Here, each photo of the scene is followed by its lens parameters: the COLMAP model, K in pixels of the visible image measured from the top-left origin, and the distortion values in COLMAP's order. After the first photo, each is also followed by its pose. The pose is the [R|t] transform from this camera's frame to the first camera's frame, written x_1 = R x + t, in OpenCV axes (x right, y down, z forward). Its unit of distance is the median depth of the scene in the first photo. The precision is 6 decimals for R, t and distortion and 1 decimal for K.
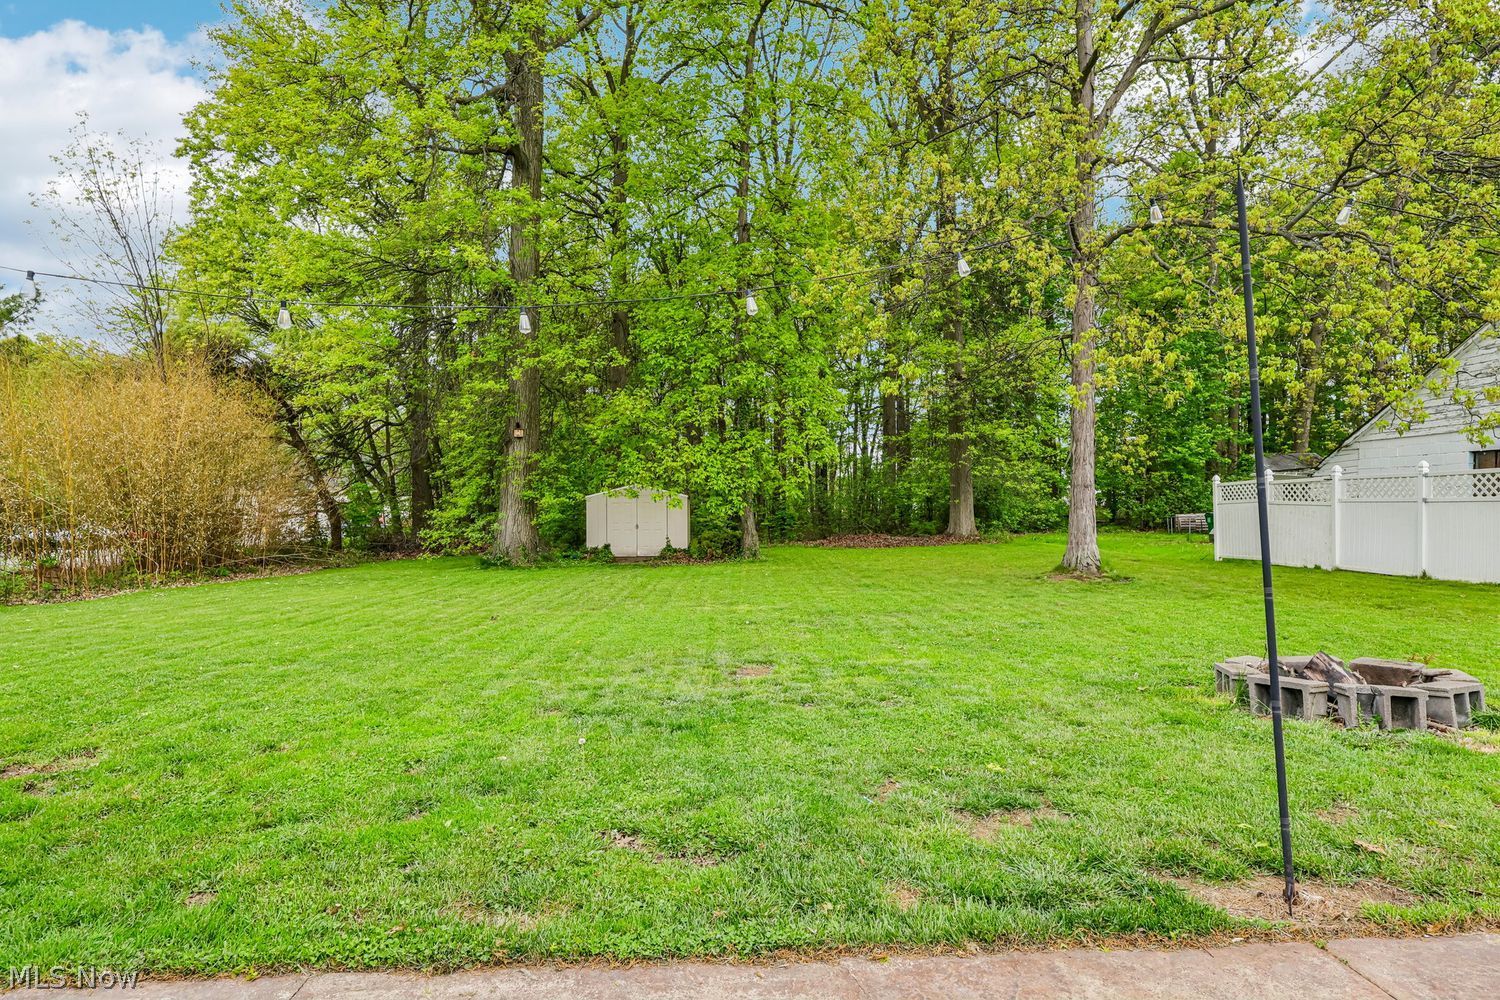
lens RADIAL K [[759.6, 0, 755.3], [0, 759.6, 494.7], [0, 0, 1]] dist [0.010482, -0.001099]
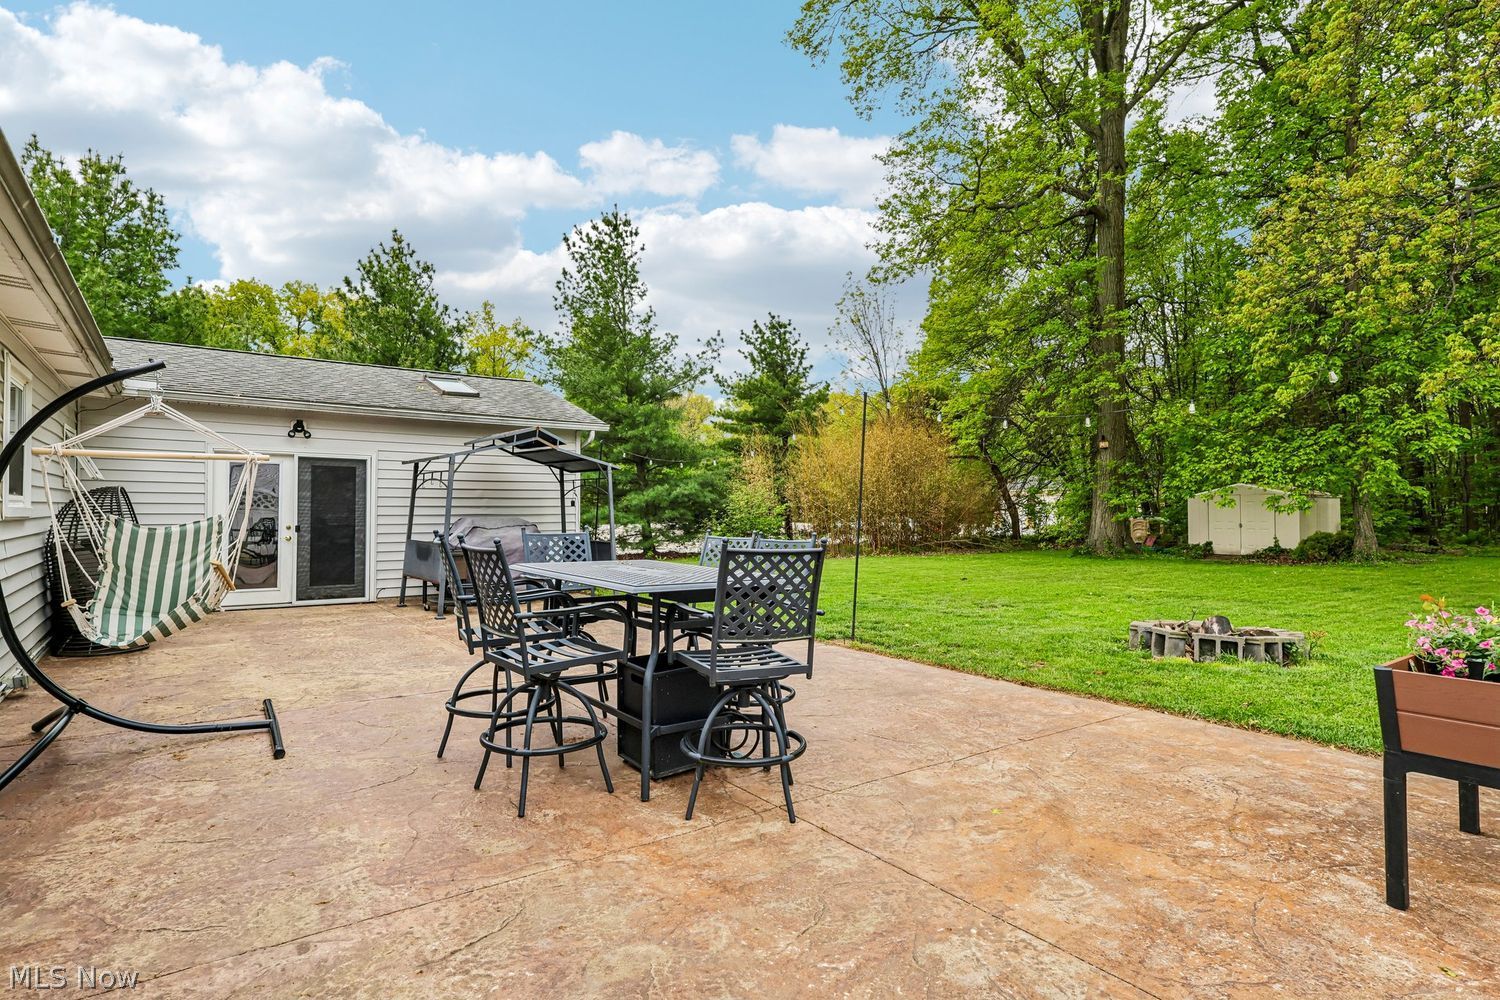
lens RADIAL K [[759.6, 0, 750.0], [0, 759.6, 502.3], [0, 0, 1]] dist [0.010482, -0.001099]
pose [[0.554882, -0.008297, -0.831887, 0.355251], [0.018462, 0.999827, 0.002342, -0.003585], [0.831724, -0.016658, 0.554940, -0.113248]]
